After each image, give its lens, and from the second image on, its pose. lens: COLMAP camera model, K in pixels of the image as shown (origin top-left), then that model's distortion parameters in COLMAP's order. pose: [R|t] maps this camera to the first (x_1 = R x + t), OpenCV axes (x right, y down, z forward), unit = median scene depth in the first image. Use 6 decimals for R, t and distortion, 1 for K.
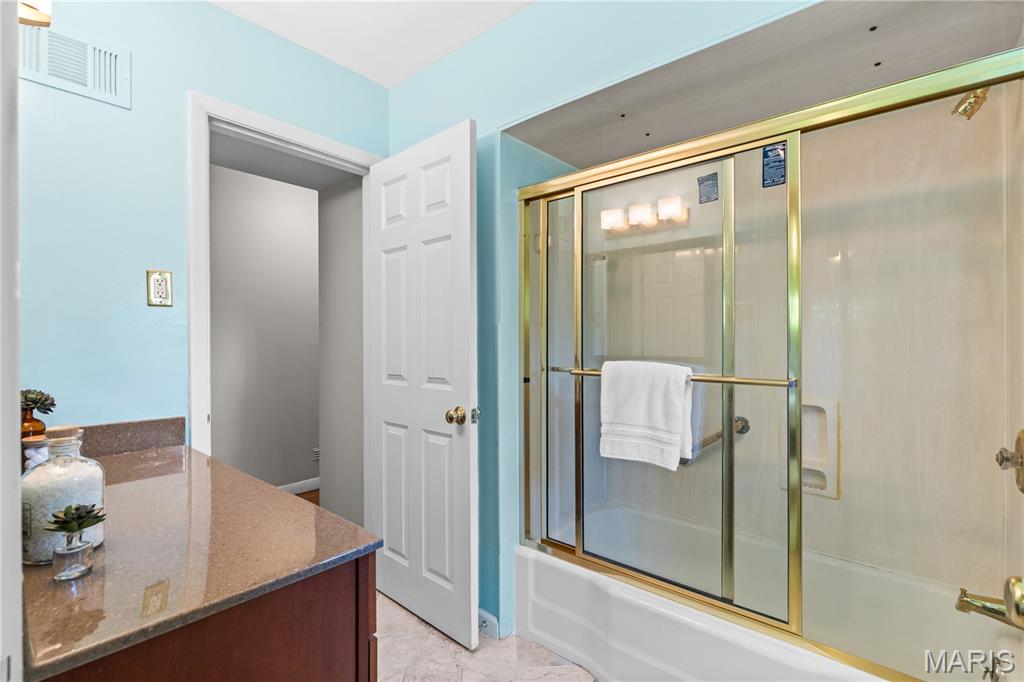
lens RADIAL K [[468.6, 0, 507.2], [0, 468.6, 347.4], [0, 0, 1]] dist [-0.002778, -0.001092]
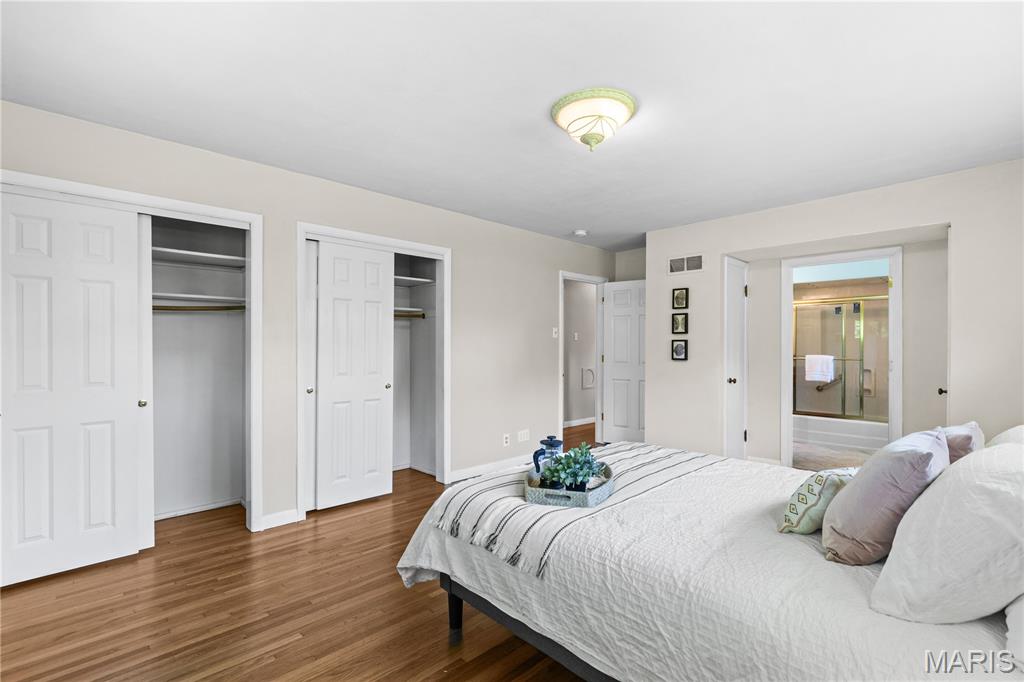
lens RADIAL K [[468.6, 0, 512.2], [0, 468.6, 345.0], [0, 0, 1]] dist [-0.002778, -0.001092]
pose [[0.996150, 0.010472, -0.087039, -1.935195], [-0.011093, 0.999916, -0.006660, 0.002118], [0.086962, 0.007600, 0.996183, -3.117363]]
